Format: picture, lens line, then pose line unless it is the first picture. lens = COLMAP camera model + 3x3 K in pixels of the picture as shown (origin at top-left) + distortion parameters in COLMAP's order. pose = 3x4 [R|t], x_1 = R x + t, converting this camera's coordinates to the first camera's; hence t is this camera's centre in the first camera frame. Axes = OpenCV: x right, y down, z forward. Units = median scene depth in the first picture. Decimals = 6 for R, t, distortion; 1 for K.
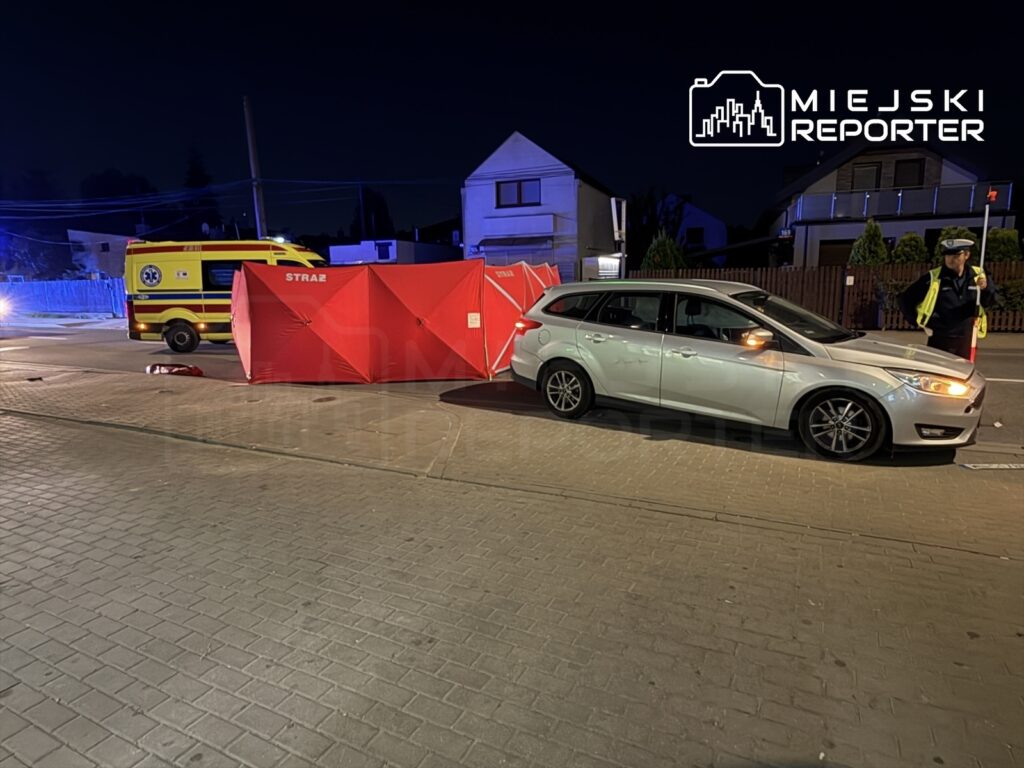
lens RADIAL K [[606.3, 0, 512.0], [0, 606.3, 384.0], [0, 0, 1]] dist [-0.003062, 0.000183]
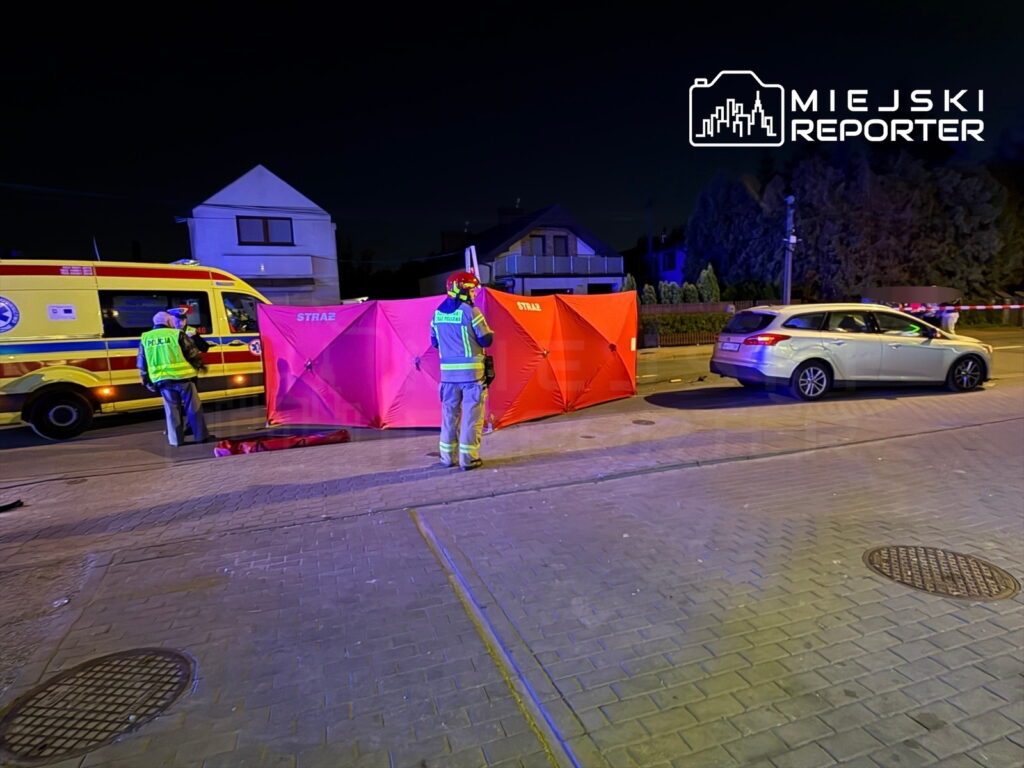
lens RADIAL K [[575.6, 0, 512.0], [0, 575.6, 384.0], [0, 0, 1]] dist [-0.003338, 0.000271]
pose [[0.683485, -0.091182, 0.724247, -0.659886], [0.146717, 0.989080, -0.013935, -0.032424], [-0.715068, 0.115783, 0.689400, 0.275312]]
